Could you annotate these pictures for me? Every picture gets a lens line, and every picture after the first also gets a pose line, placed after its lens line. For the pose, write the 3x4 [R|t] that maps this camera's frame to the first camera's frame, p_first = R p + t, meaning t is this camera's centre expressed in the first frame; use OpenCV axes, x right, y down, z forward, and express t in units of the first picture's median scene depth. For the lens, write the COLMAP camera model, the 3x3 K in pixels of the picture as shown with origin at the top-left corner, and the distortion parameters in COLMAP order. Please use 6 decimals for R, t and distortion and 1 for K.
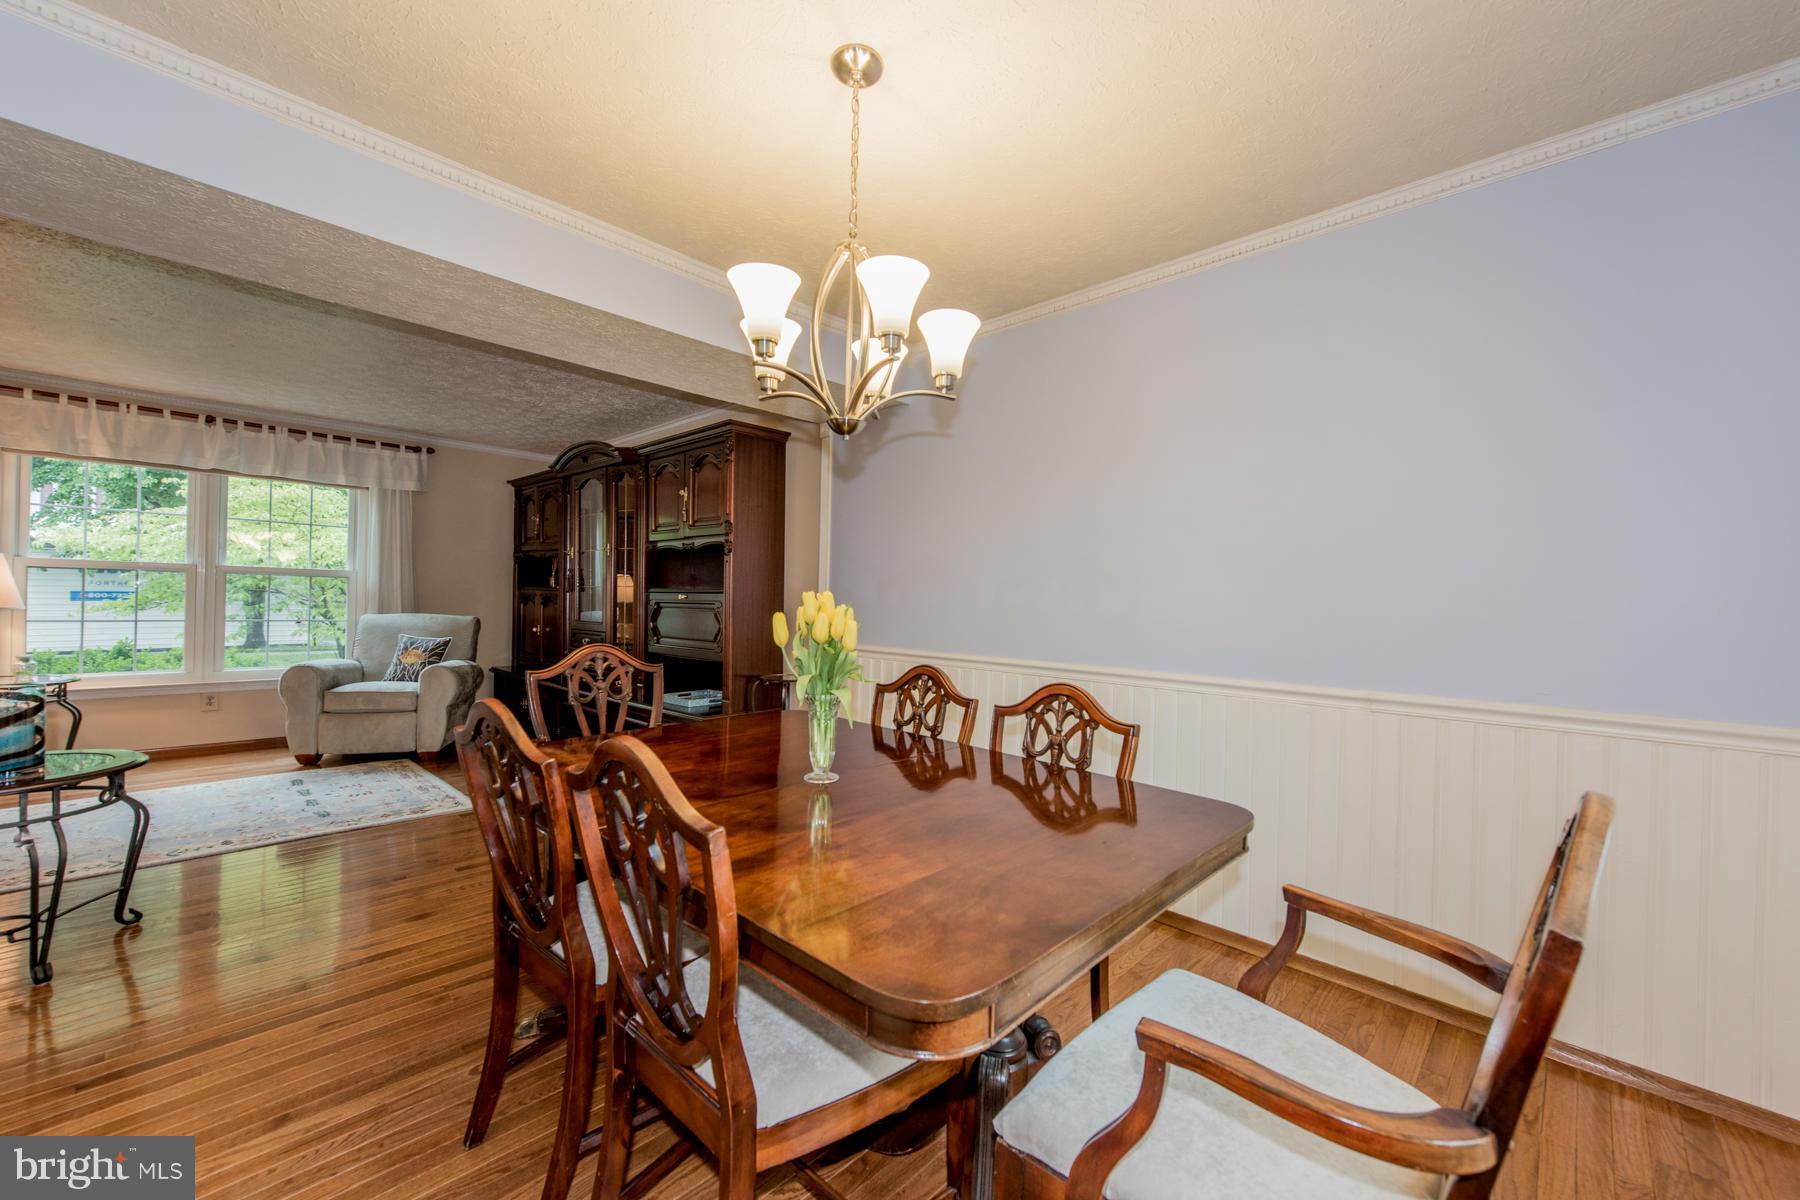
lens RADIAL K [[700.5, 0, 896.2], [0, 700.5, 605.6], [0, 0, 1]] dist [0.008233, -0.002873]
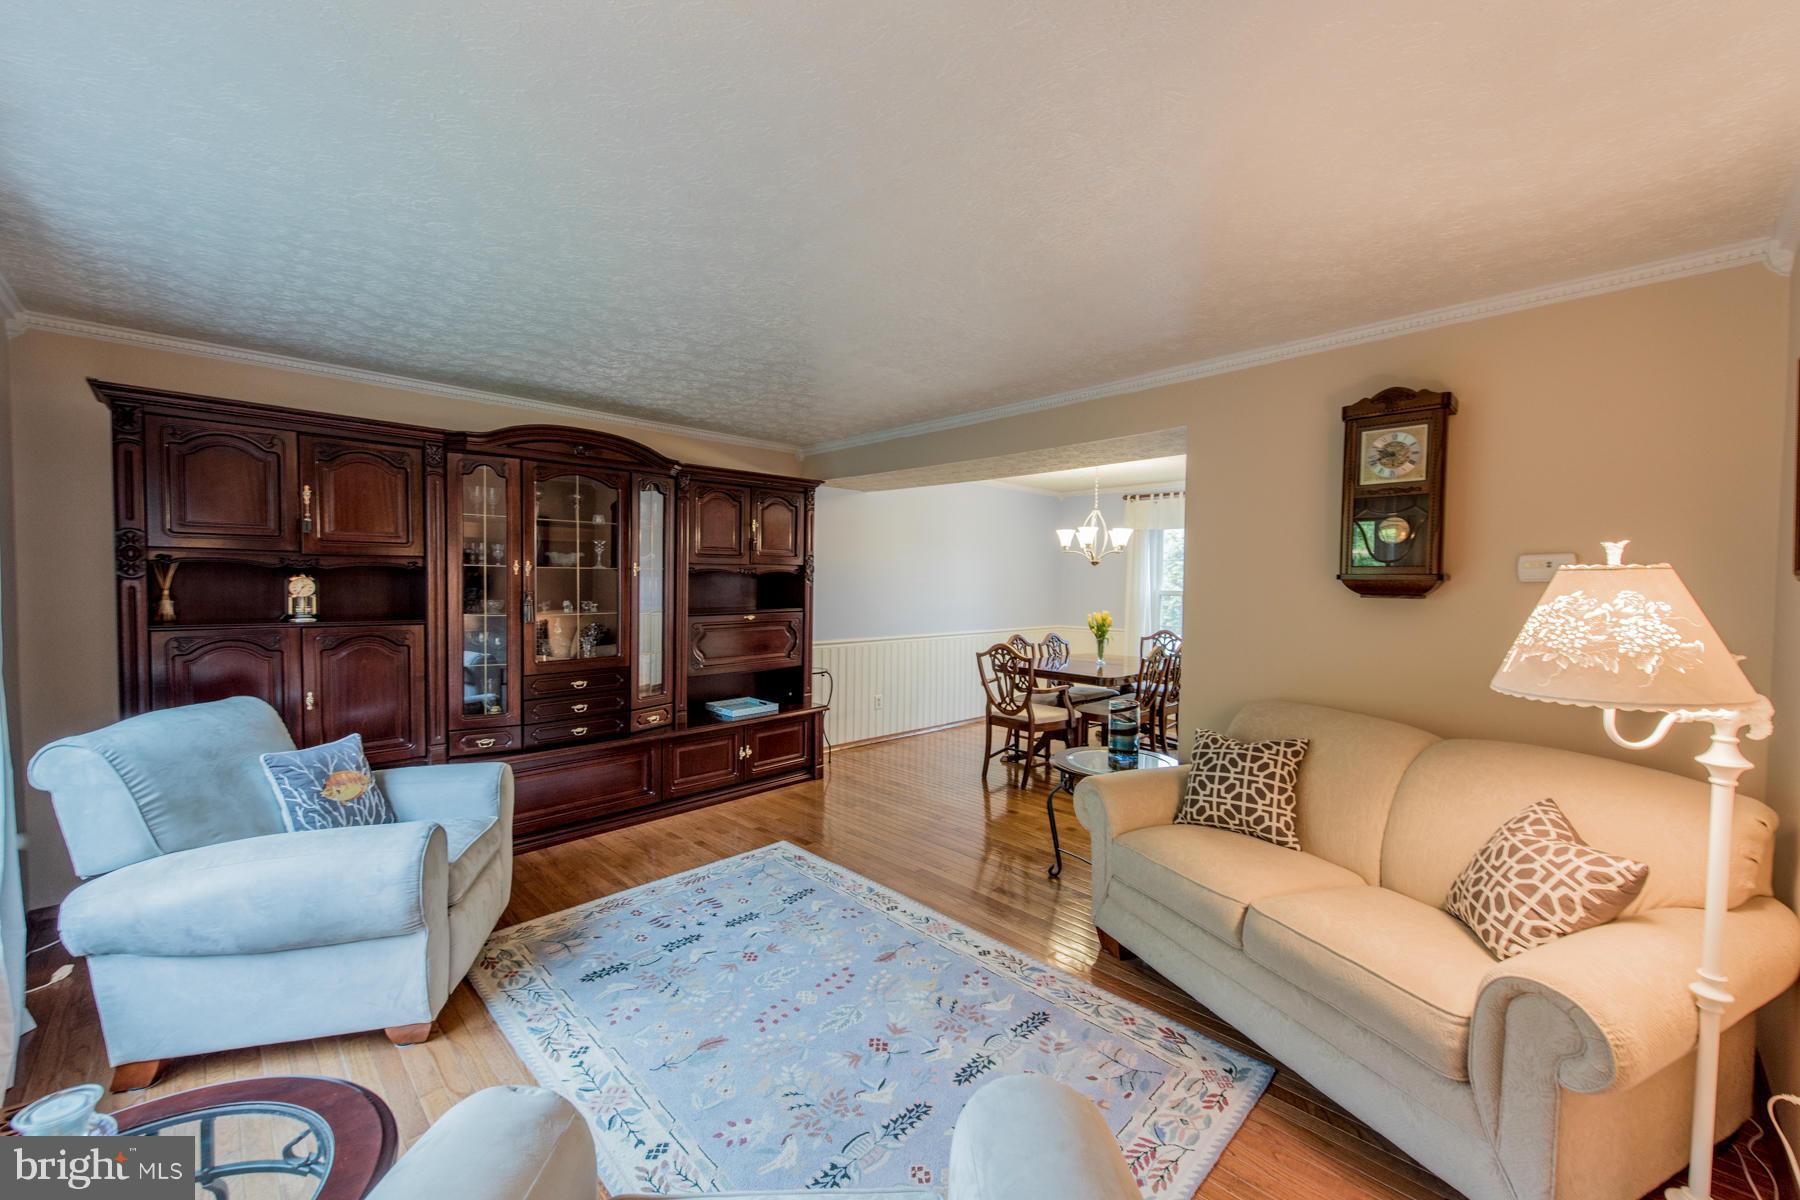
lens RADIAL K [[700.5, 0, 900.1], [0, 700.5, 601.3], [0, 0, 1]] dist [0.008233, -0.002873]
pose [[0.028799, -0.051309, 0.998268, -1.207732], [-0.003585, 0.998670, 0.051433, -0.083234], [-0.999579, -0.005060, 0.028577, 0.618034]]
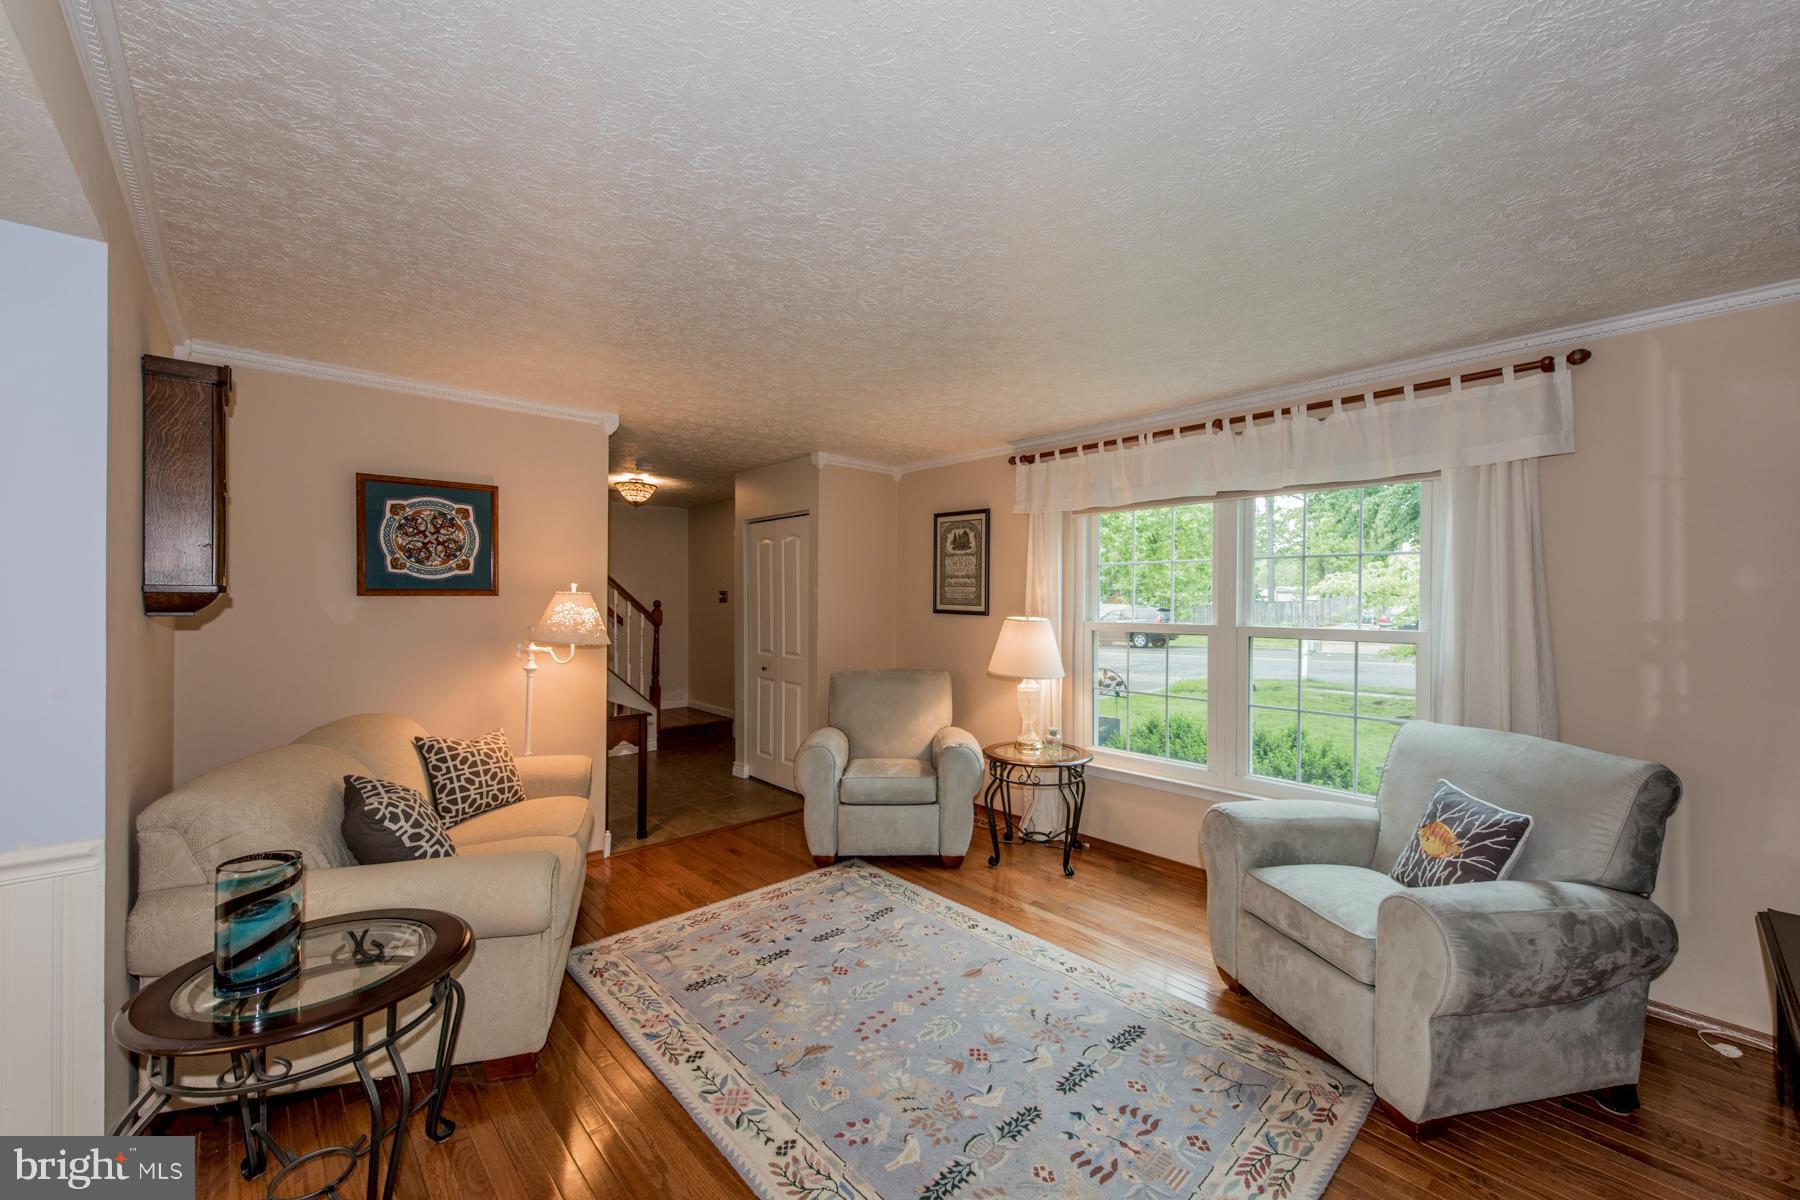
lens RADIAL K [[700.5, 0, 900.8], [0, 700.5, 599.7], [0, 0, 1]] dist [0.008233, -0.002873]
pose [[-0.066273, -0.024376, -0.997504, -0.237956], [-0.011969, 0.999649, -0.023633, -0.063945], [0.997730, 0.010373, -0.066541, 0.722939]]
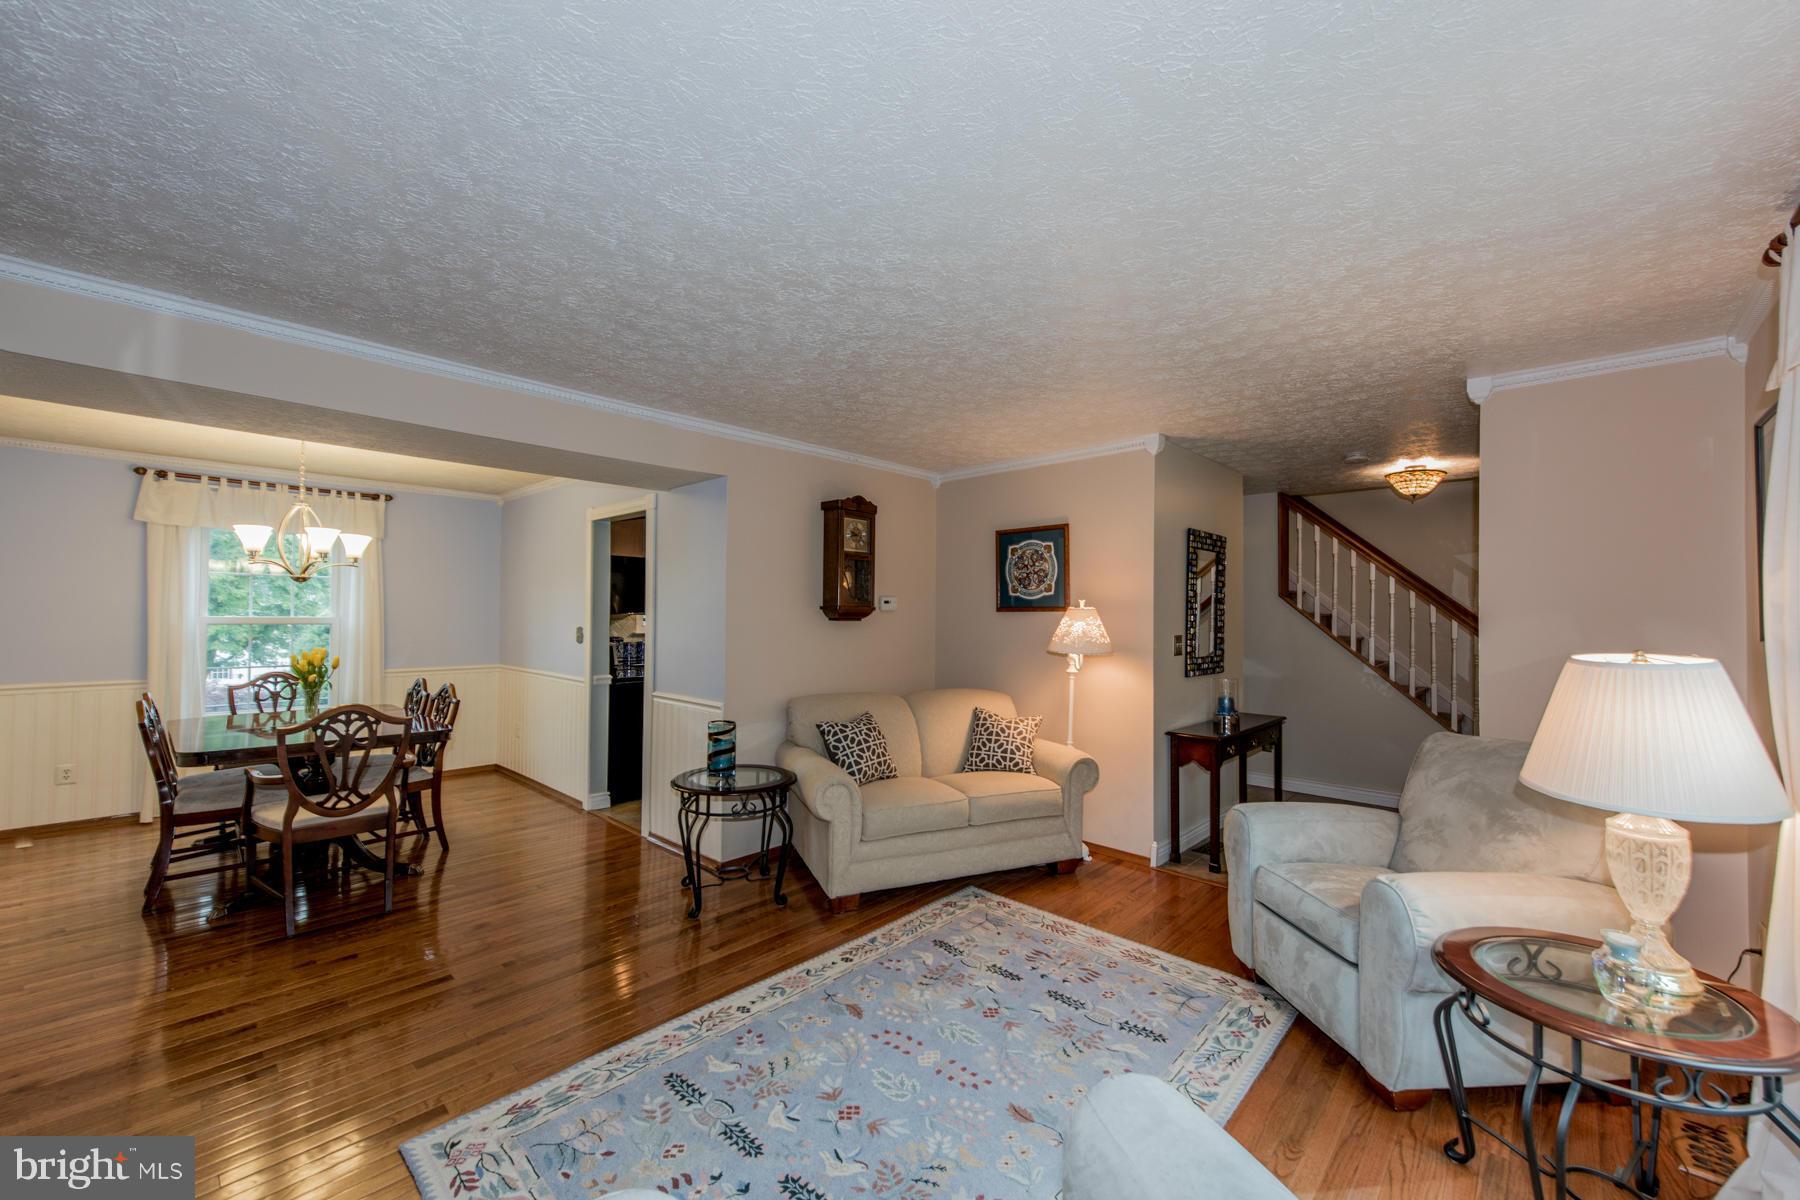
lens RADIAL K [[700.5, 0, 907.5], [0, 700.5, 607.5], [0, 0, 1]] dist [0.008233, -0.002873]
pose [[-0.999404, -0.032307, -0.012126, -0.712373], [-0.032285, 0.999477, -0.002022, -0.076911], [0.012185, -0.001630, -0.999924, 1.150238]]
